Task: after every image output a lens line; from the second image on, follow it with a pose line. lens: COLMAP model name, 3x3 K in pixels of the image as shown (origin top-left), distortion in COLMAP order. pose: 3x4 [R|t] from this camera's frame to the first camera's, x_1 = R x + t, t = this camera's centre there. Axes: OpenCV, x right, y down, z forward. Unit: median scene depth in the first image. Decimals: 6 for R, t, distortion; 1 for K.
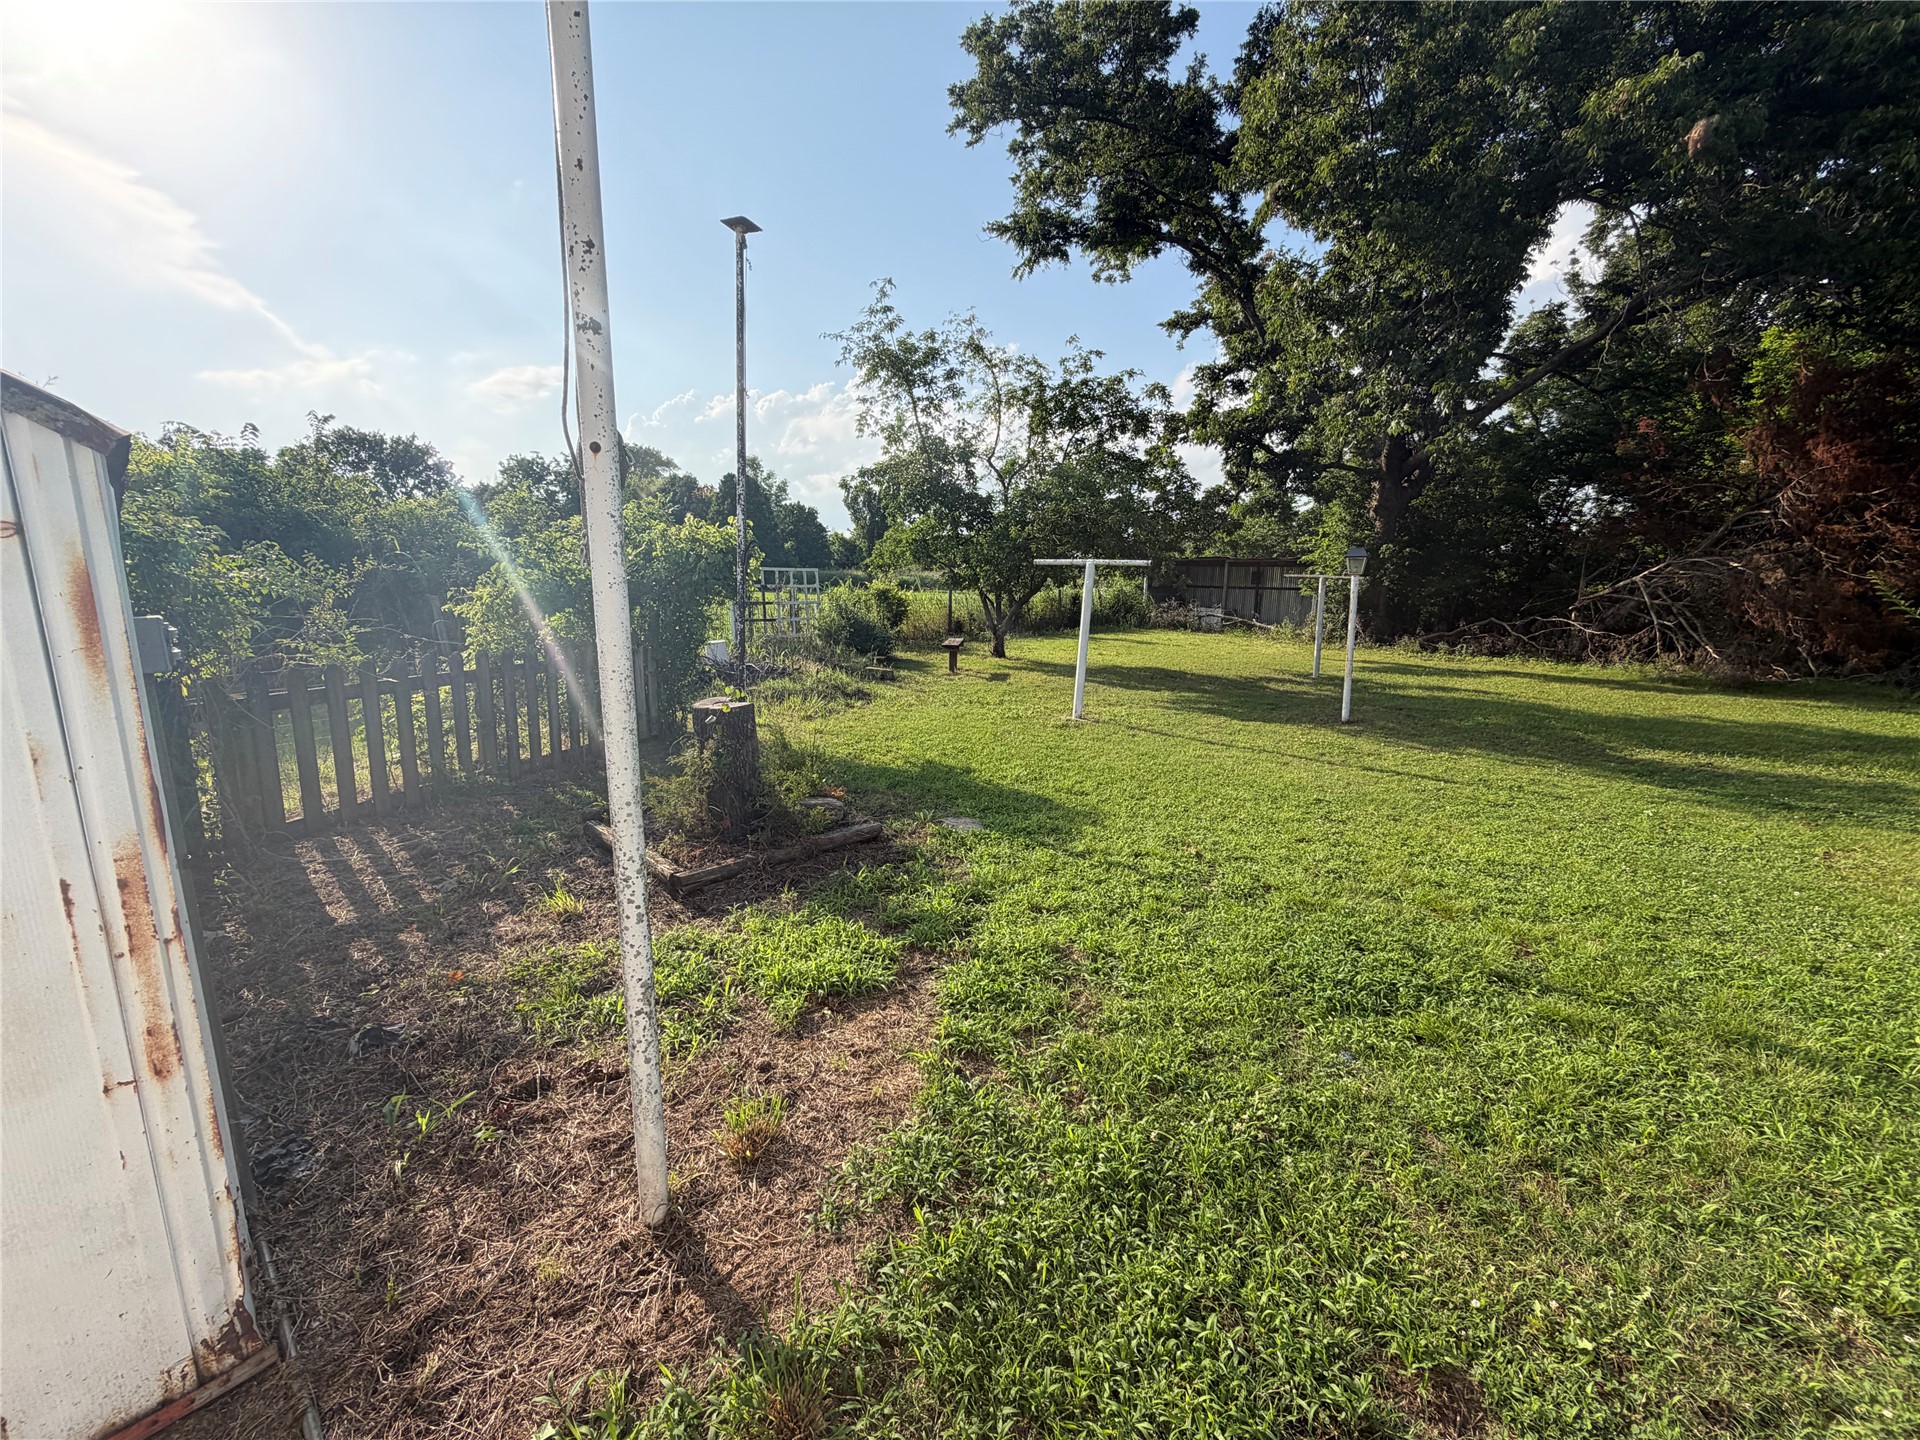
lens RADIAL K [[764.5, 0, 966.5], [0, 764.5, 710.2], [0, 0, 1]] dist [-0.002520, 0.000171]
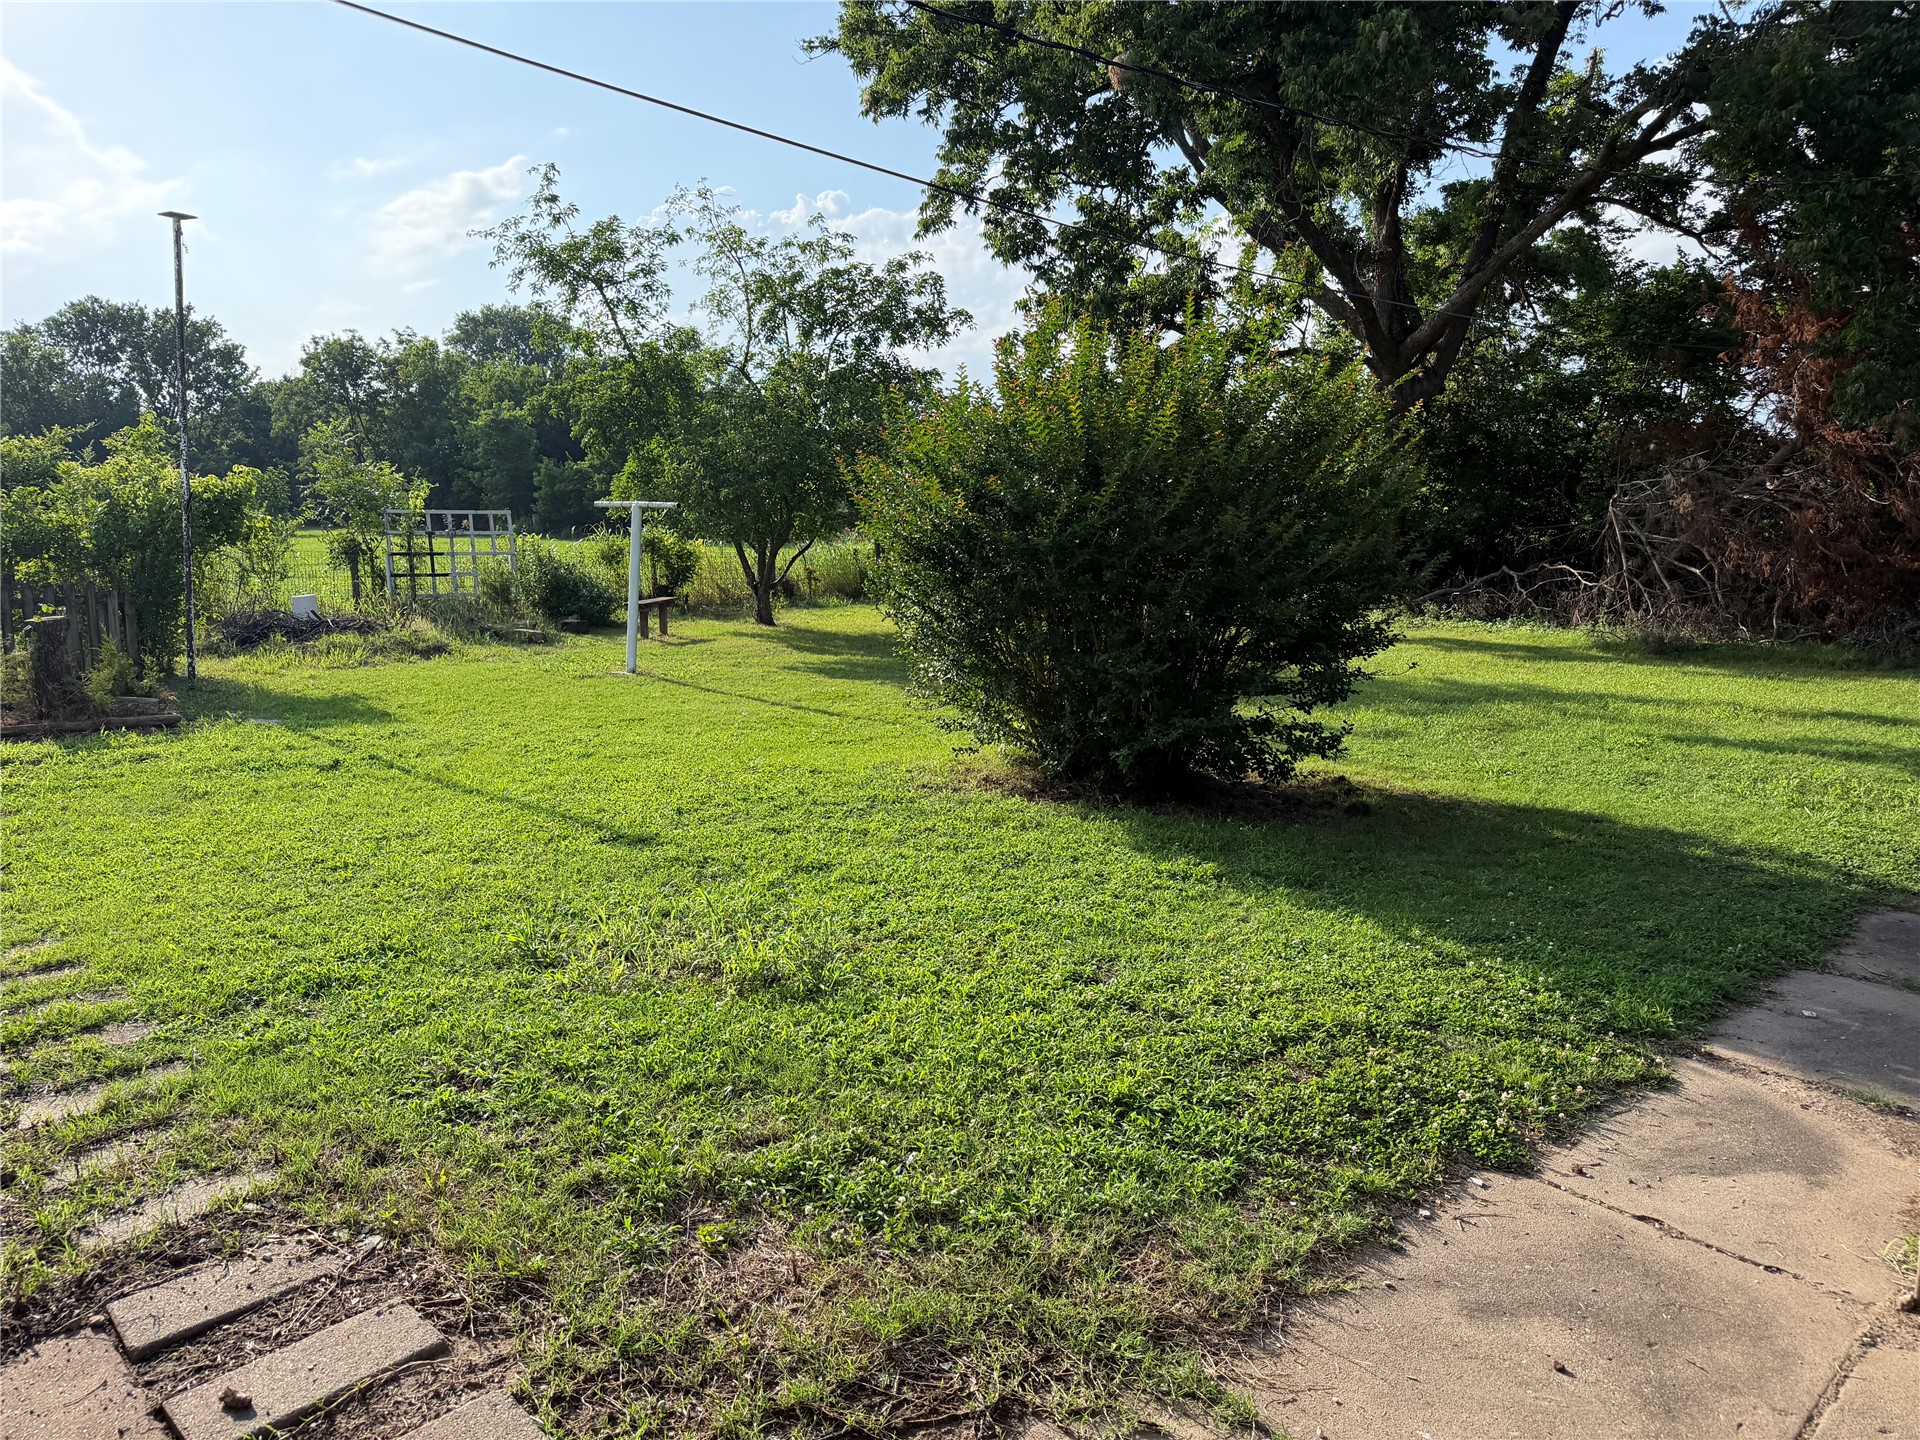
lens RADIAL K [[1347.8, 0, 962.0], [0, 1347.8, 730.5], [0, 0, 1]] dist [0.055243, -0.045098]
pose [[0.991572, 0.006440, -0.129400, 0.400025], [-0.008316, 0.999868, -0.013966, 0.053738], [0.129293, 0.014925, 0.991494, -0.304278]]
